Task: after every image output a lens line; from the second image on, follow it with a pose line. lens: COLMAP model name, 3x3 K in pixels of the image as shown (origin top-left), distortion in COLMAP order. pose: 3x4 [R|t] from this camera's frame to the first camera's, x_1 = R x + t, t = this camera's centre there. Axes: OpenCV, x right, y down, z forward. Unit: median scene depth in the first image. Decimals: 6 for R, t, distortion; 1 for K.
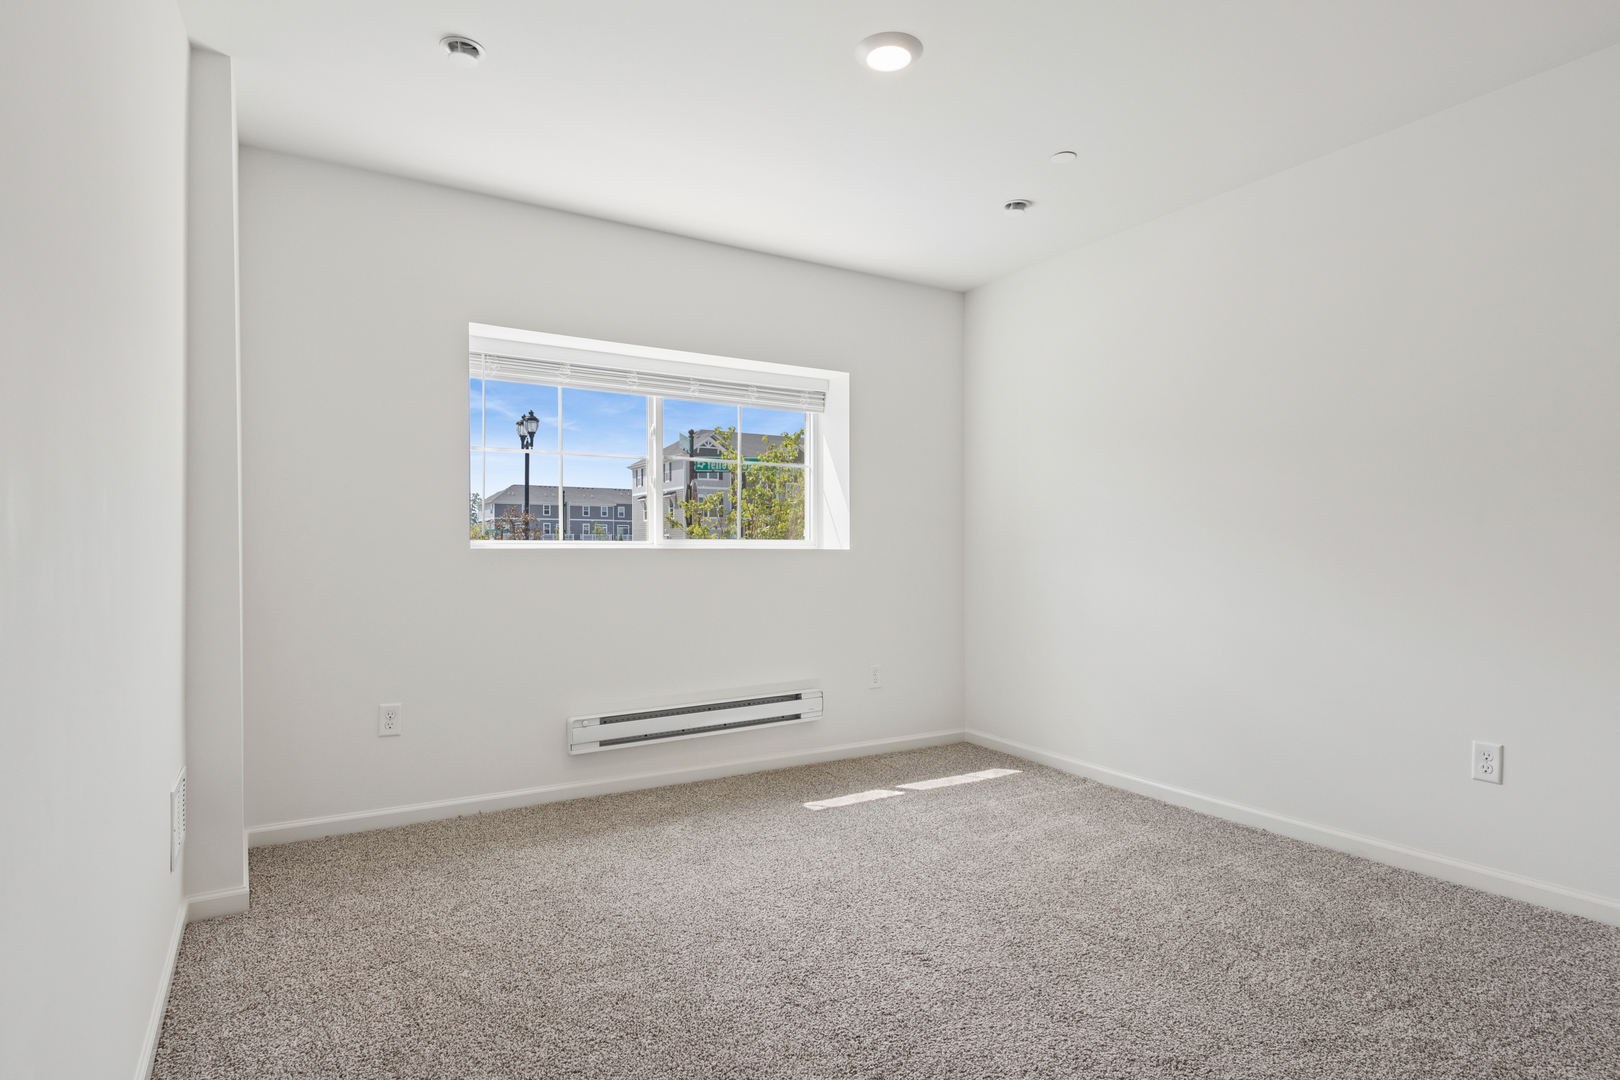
lens RADIAL K [[843.3, 0, 810.6], [0, 843.3, 565.7], [0, 0, 1]] dist [-0.000997, -0.000574]
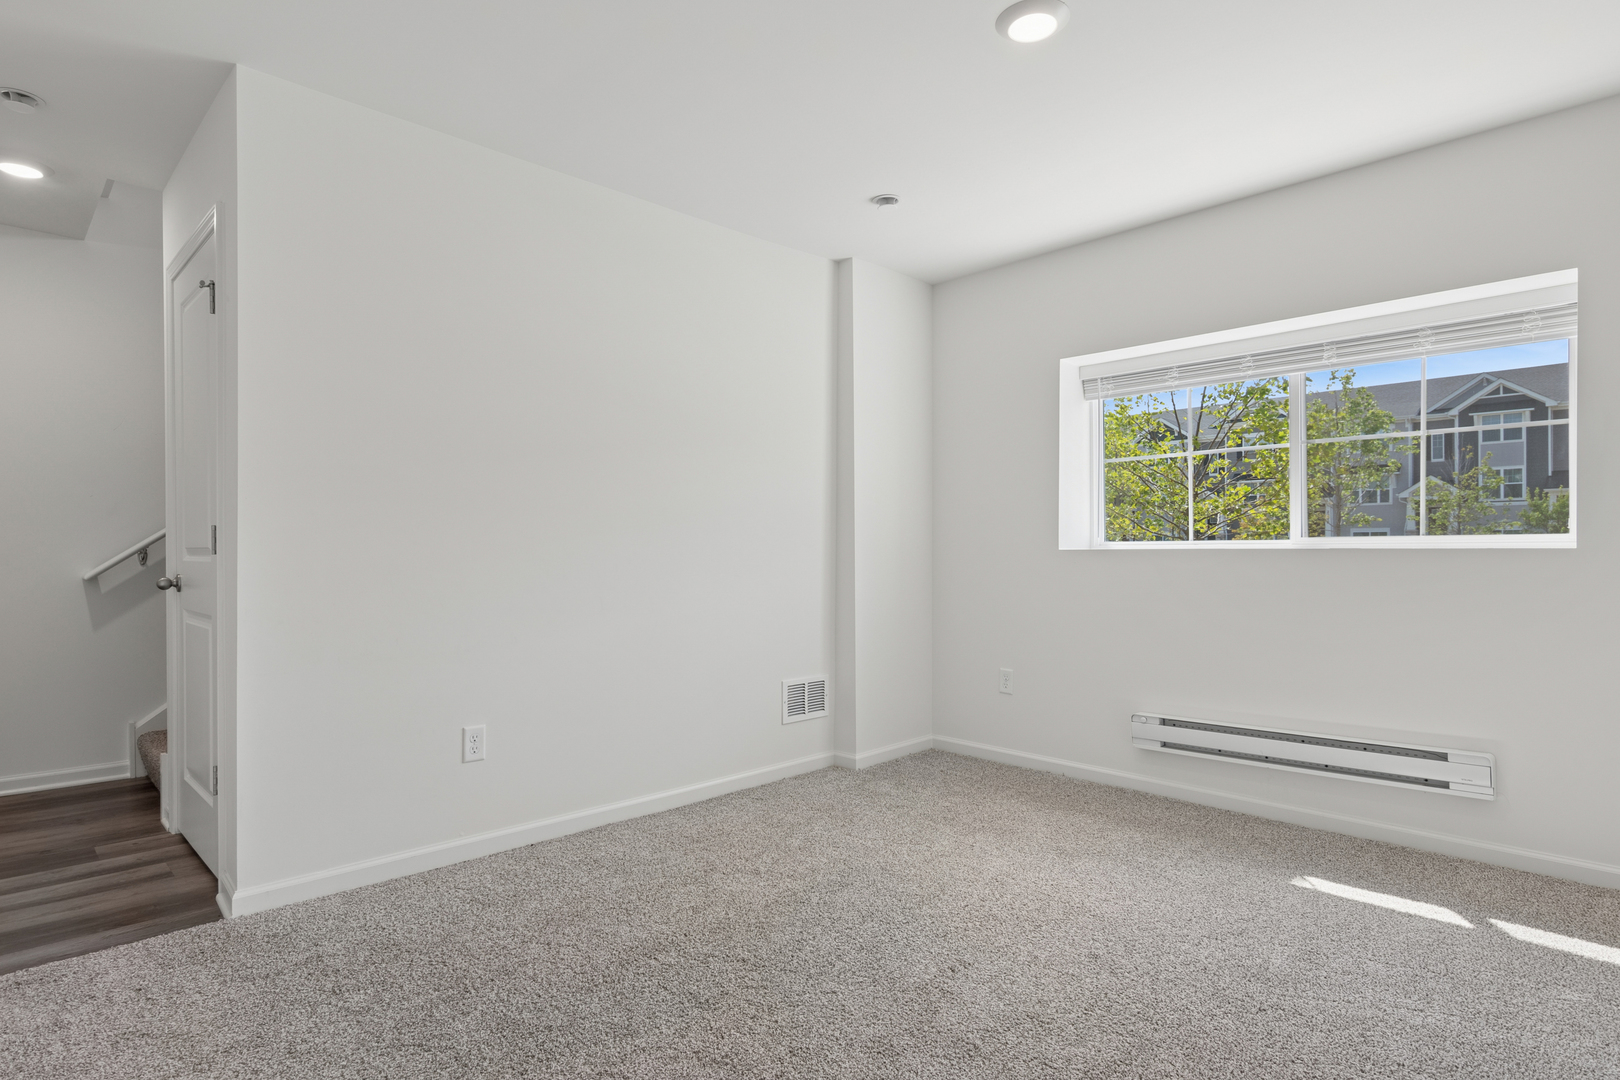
lens RADIAL K [[830.5, 0, 800.3], [0, 830.5, 558.8], [0, 0, 1]] dist [0.001895, -0.000442]
pose [[0.236226, 0.008917, -0.971657, 0.581639], [-0.014065, 0.999885, 0.005757, -0.008046], [0.971596, 0.012307, 0.236324, 0.334441]]
